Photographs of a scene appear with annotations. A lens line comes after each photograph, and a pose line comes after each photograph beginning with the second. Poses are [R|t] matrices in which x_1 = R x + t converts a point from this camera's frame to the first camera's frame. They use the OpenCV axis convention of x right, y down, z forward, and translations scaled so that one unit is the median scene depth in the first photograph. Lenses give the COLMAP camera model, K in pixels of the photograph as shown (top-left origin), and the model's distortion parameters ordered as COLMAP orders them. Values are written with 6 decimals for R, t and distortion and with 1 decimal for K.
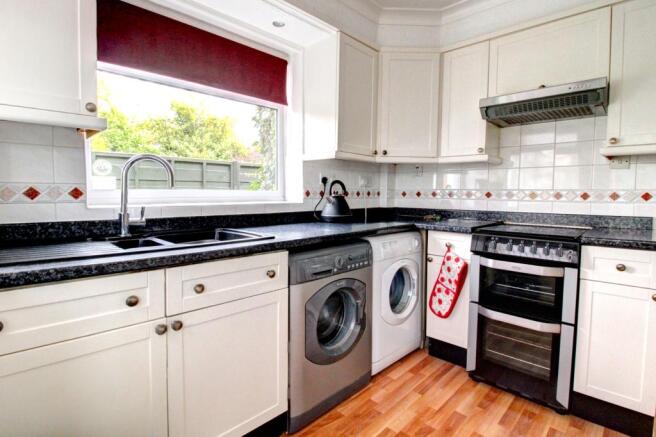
lens RADIAL K [[329.0, 0, 327.8], [0, 329.0, 209.0], [0, 0, 1]] dist [0.000609, -0.000162]
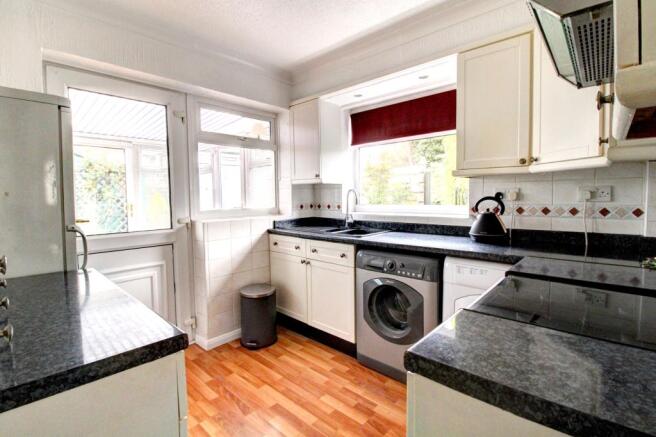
lens RADIAL K [[306.5, 0, 328.8], [0, 306.5, 211.0], [0, 0, 1]] dist [0.000265, -0.000498]
pose [[0.028008, 0.041242, -0.998757, 1.231117], [-0.038125, 0.998466, 0.040160, -0.088294], [0.998880, 0.036953, 0.029537, 0.729698]]
